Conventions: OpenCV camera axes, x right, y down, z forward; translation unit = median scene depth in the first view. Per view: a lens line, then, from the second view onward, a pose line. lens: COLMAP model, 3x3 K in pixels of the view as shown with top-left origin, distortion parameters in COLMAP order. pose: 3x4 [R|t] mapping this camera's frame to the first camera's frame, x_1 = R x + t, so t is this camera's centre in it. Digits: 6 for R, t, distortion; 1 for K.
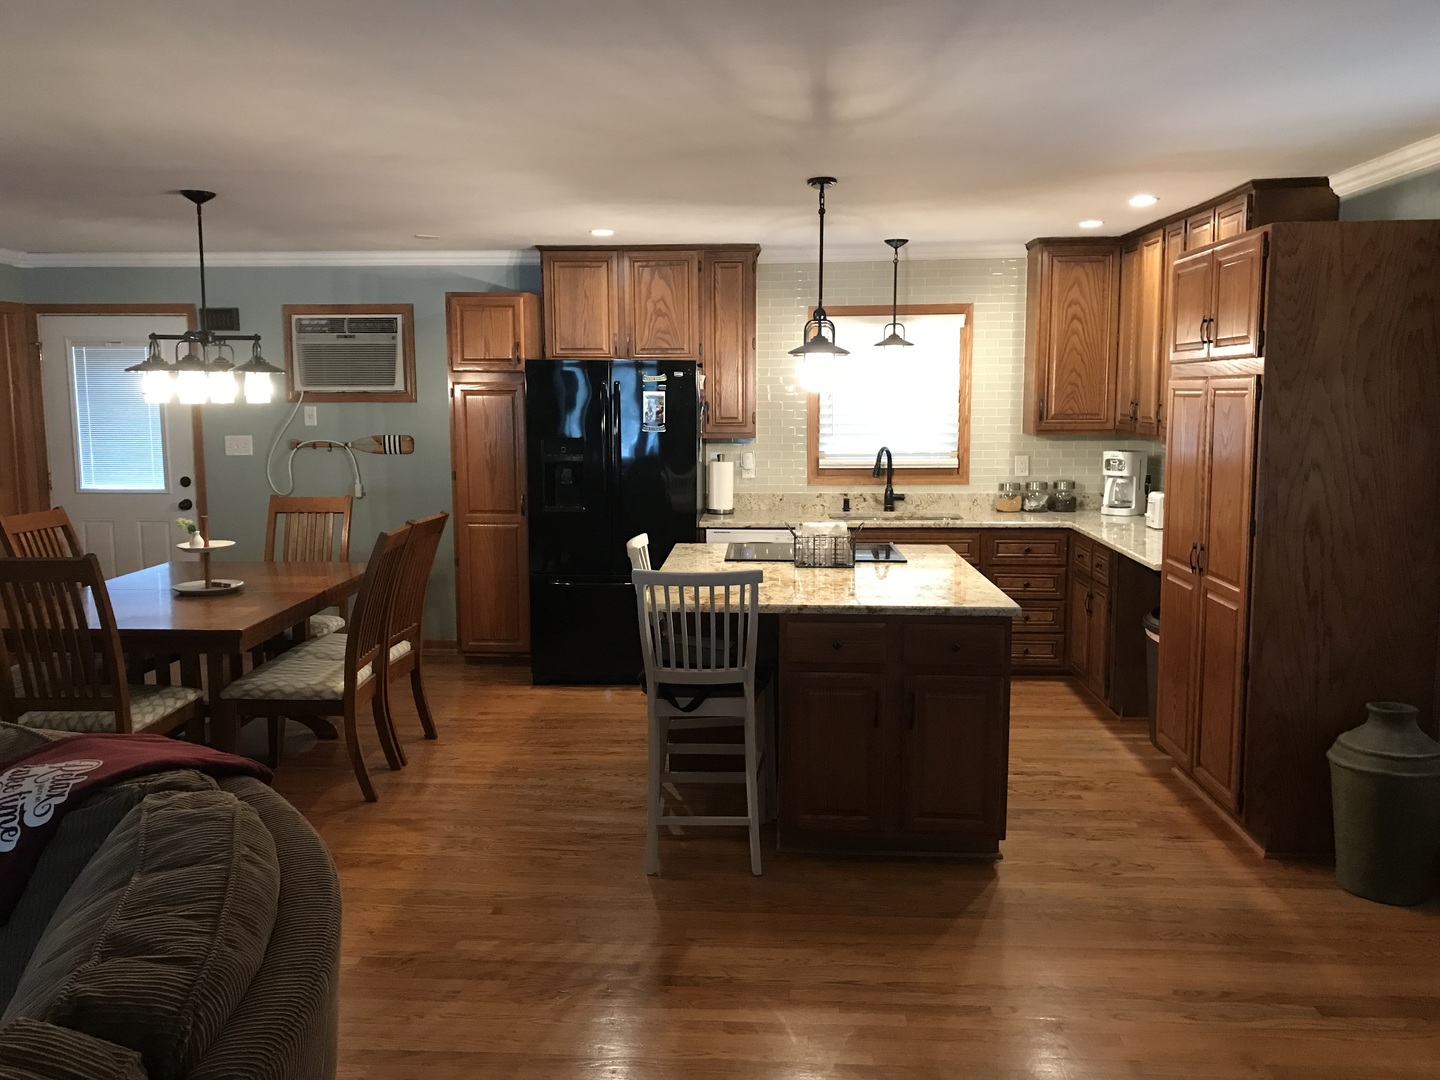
lens RADIAL K [[1185.0, 0, 719.3], [0, 1185.0, 548.0], [0, 0, 1]] dist [0.039511, -0.047704]
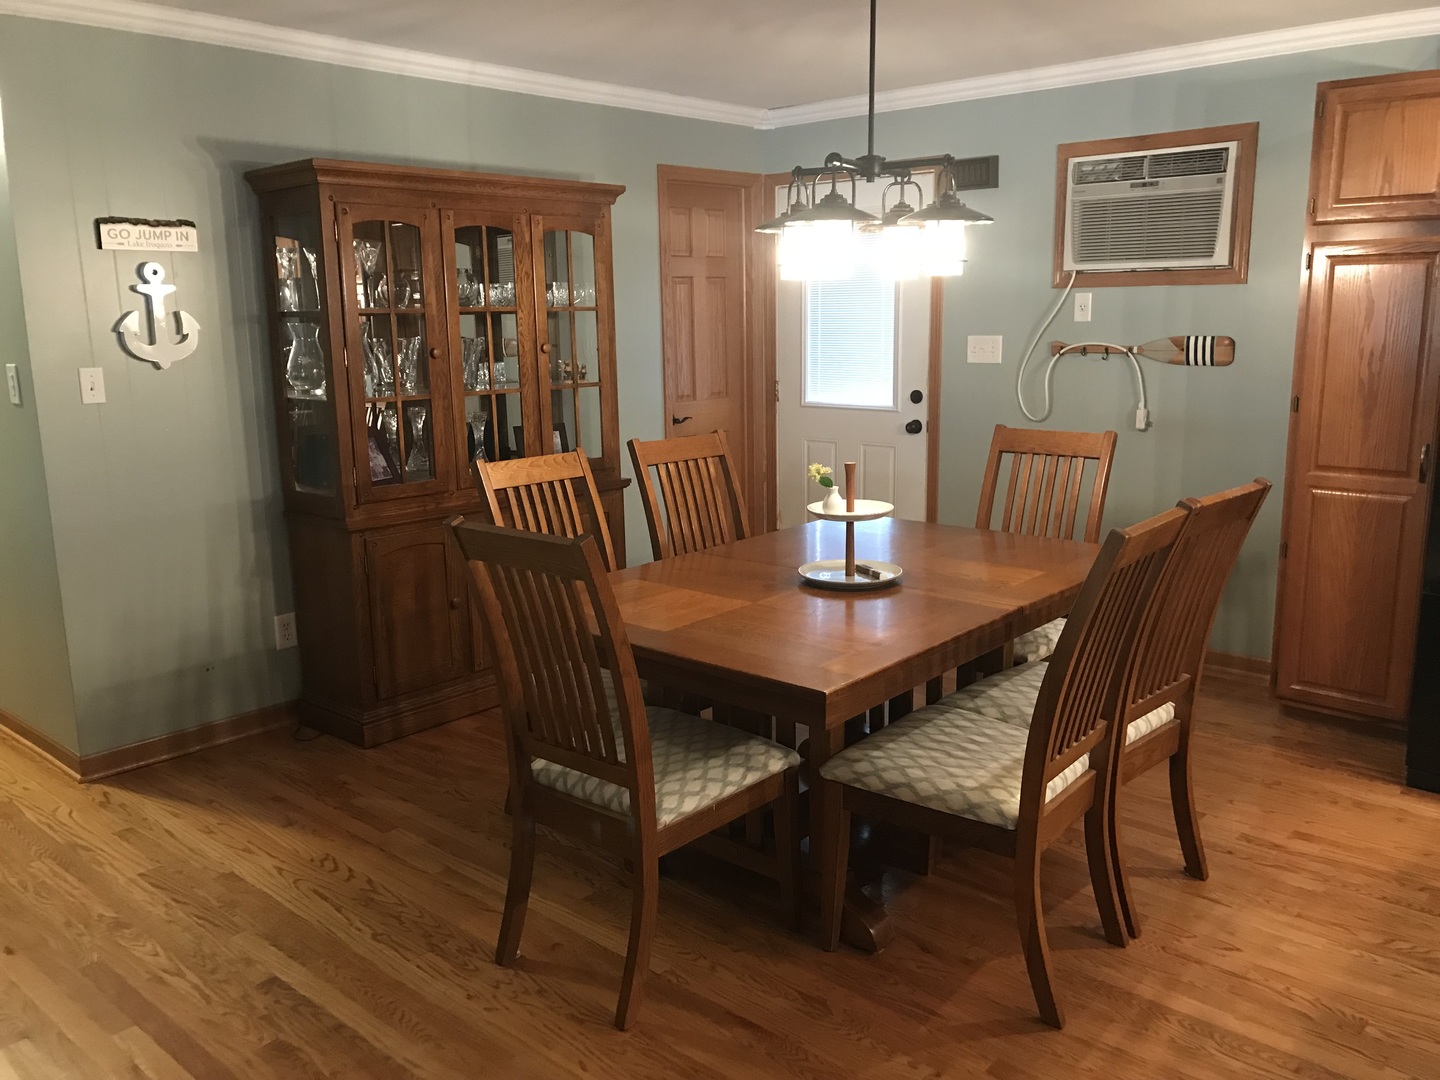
lens RADIAL K [[1185.0, 0, 709.1], [0, 1185.0, 542.6], [0, 0, 1]] dist [0.039511, -0.047704]
pose [[0.776943, 0.113186, -0.619313, -0.074132], [-0.067396, 0.993006, 0.096933, -0.030200], [0.625953, -0.033572, 0.779138, 0.349327]]
